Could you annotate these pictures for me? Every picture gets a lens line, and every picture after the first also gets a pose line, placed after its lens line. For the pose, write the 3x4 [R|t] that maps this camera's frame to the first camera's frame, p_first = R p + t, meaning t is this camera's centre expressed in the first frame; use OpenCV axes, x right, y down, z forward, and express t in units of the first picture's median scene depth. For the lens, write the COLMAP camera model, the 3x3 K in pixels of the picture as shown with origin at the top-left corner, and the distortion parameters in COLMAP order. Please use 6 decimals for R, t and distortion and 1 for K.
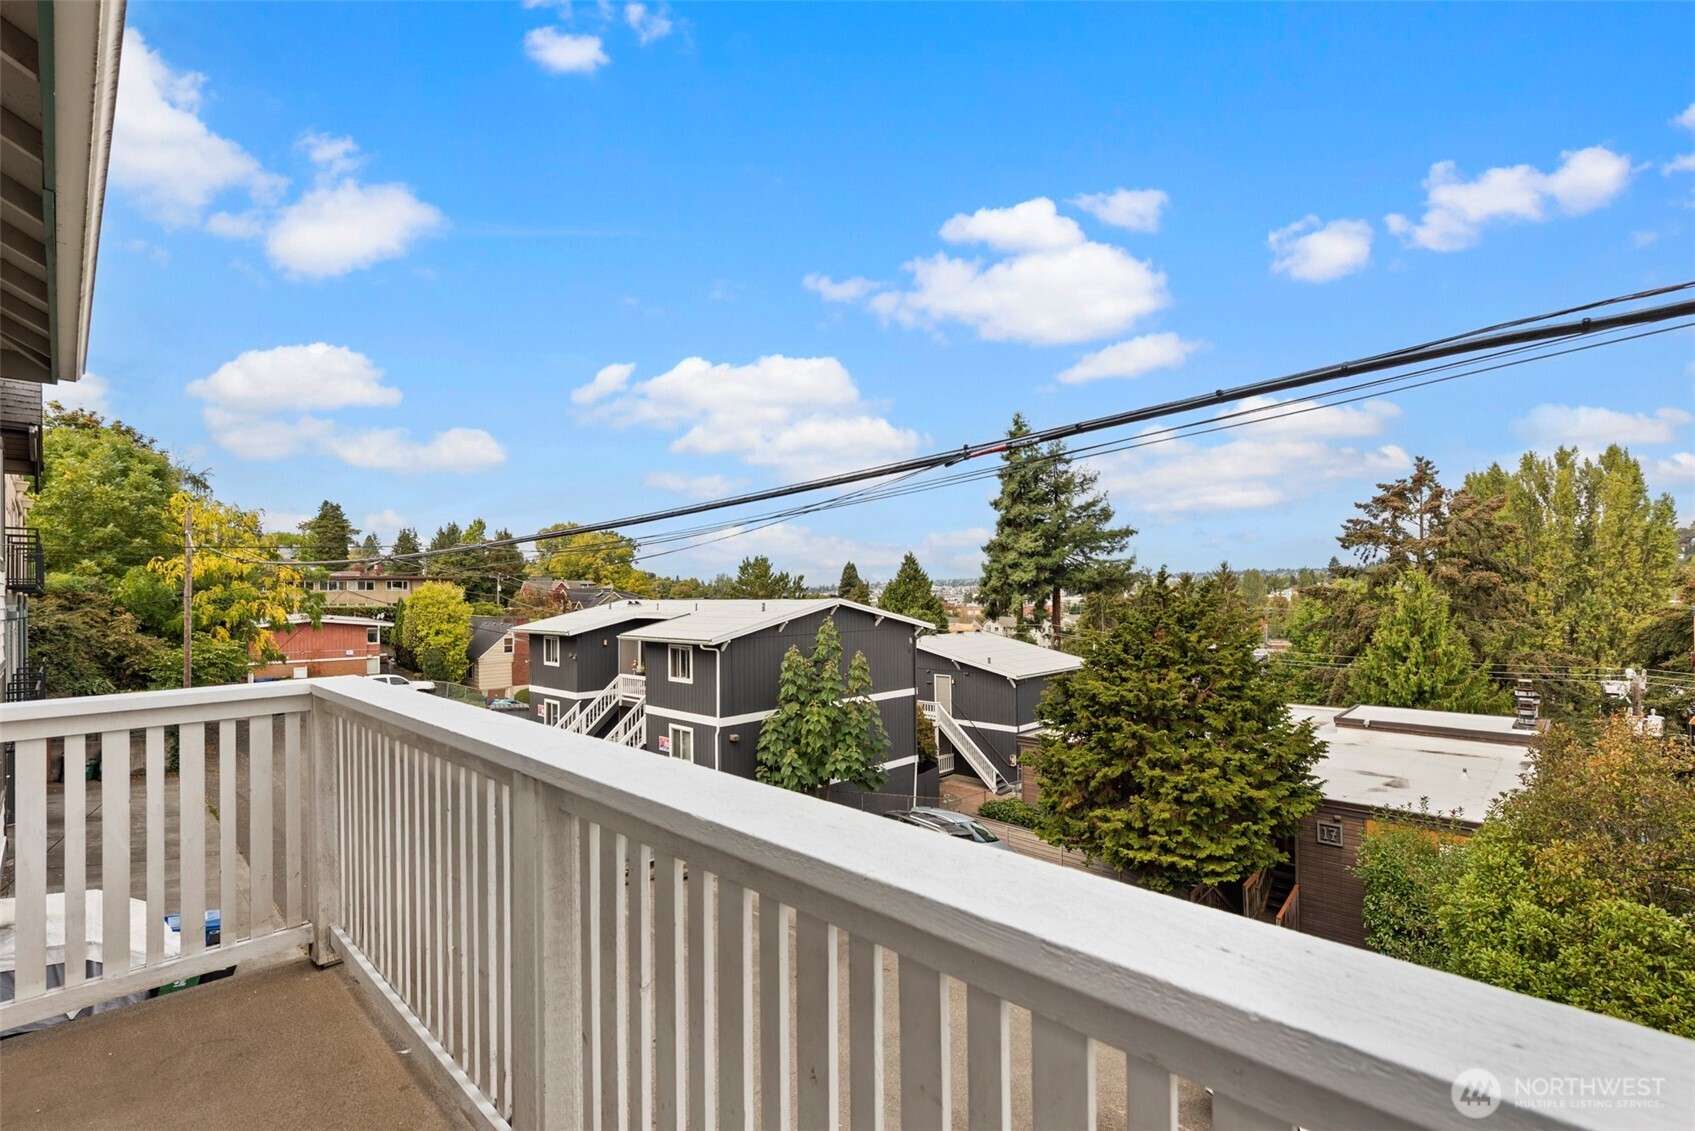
lens RADIAL K [[761.6, 0, 844.2], [0, 761.6, 577.9], [0, 0, 1]] dist [0.012257, -0.005061]
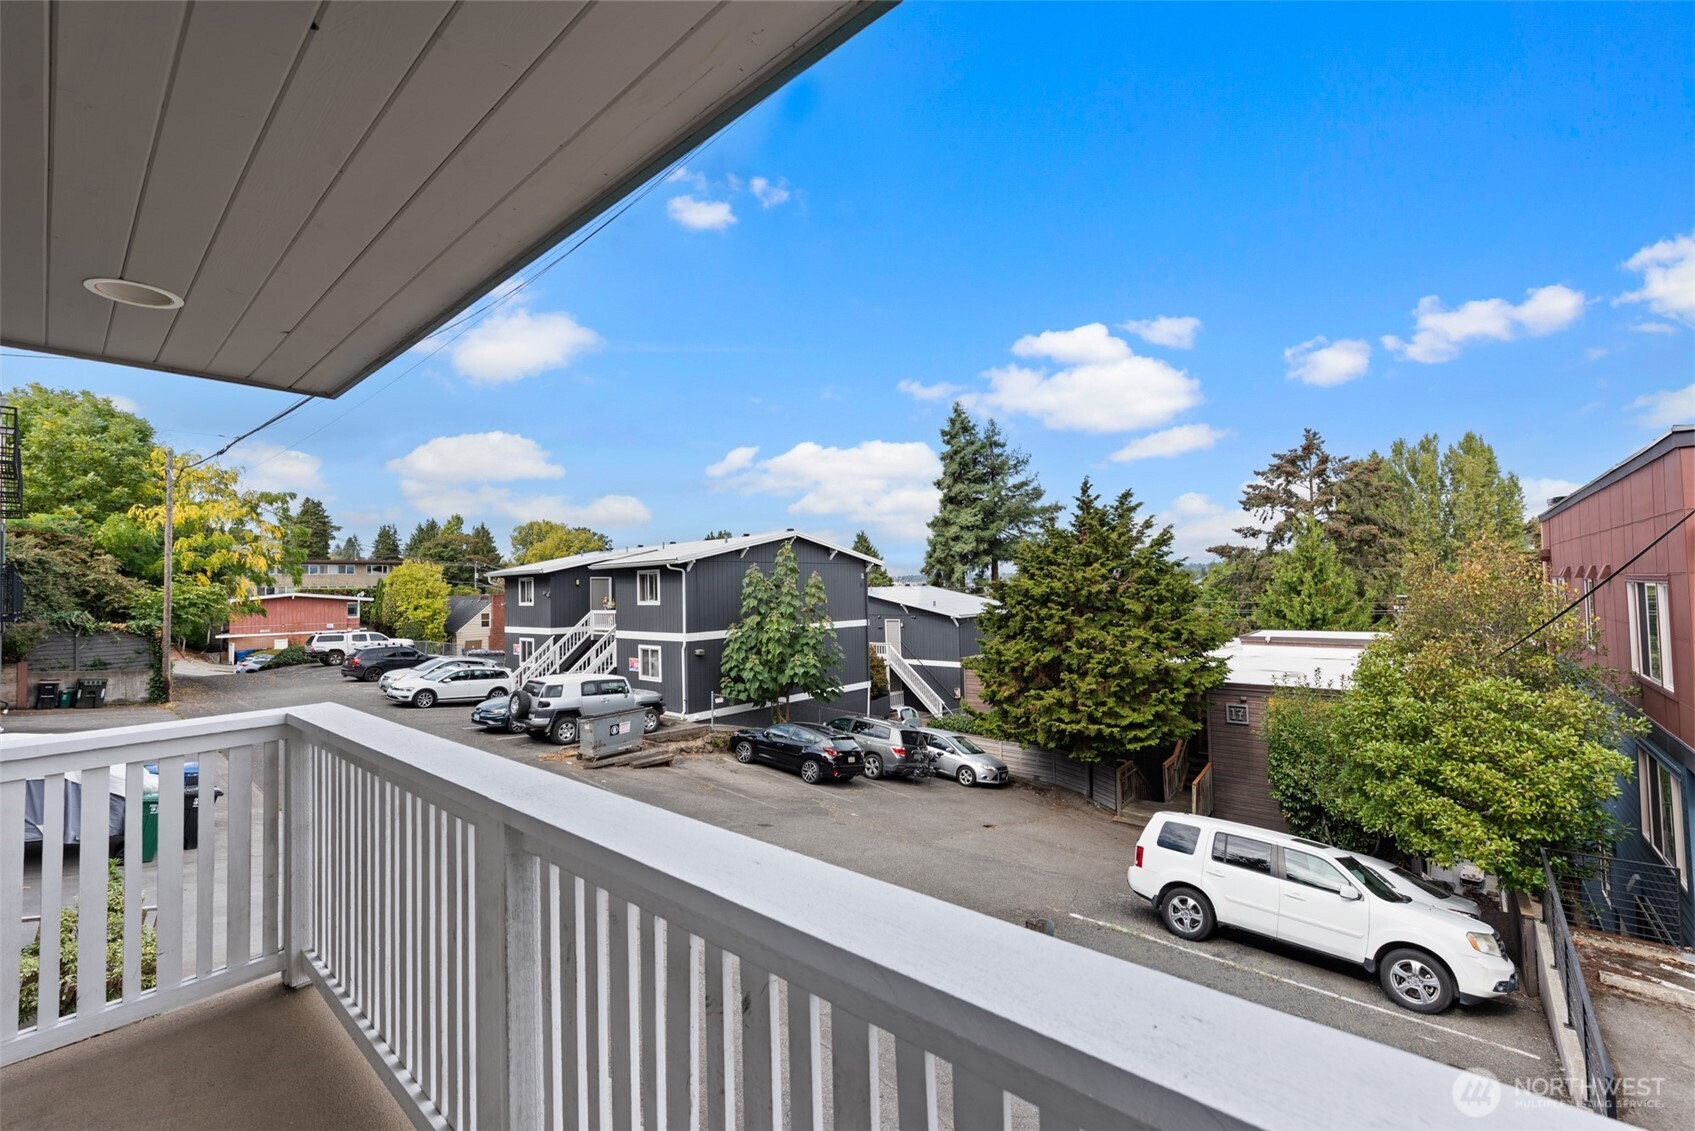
lens RADIAL K [[699.6, 0, 837.9], [0, 699.6, 559.2], [0, 0, 1]] dist [0.012597, -0.004952]
pose [[0.998629, -0.012050, 0.050945, 0.001476], [0.013172, 0.999677, -0.021738, 0.074014], [-0.050666, 0.022379, 0.998465, -0.000205]]
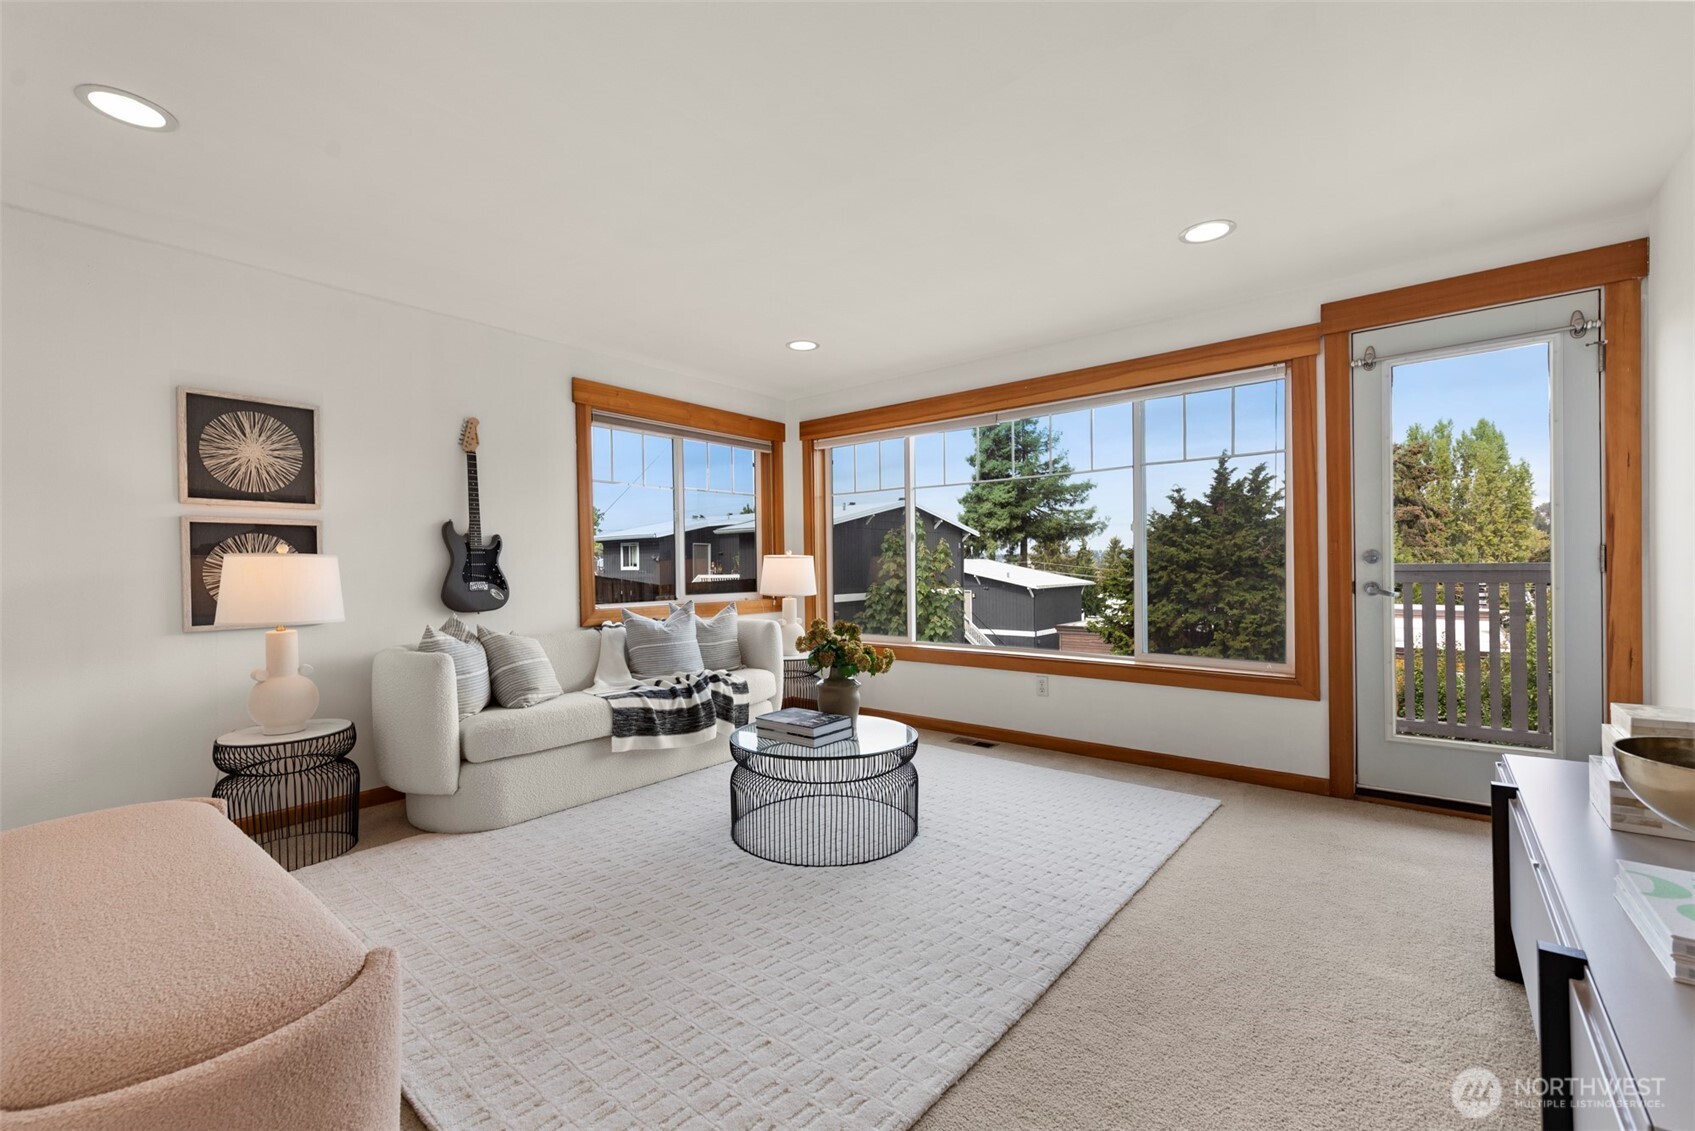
lens RADIAL K [[711.6, 0, 847.5], [0, 711.6, 565.5], [0, 0, 1]] dist [0.012021, -0.000141]
pose [[0.996382, -0.000928, 0.084987, -0.155074], [-0.000571, 0.999845, 0.017615, 0.086645], [-0.084990, -0.017599, 0.996226, -0.032351]]
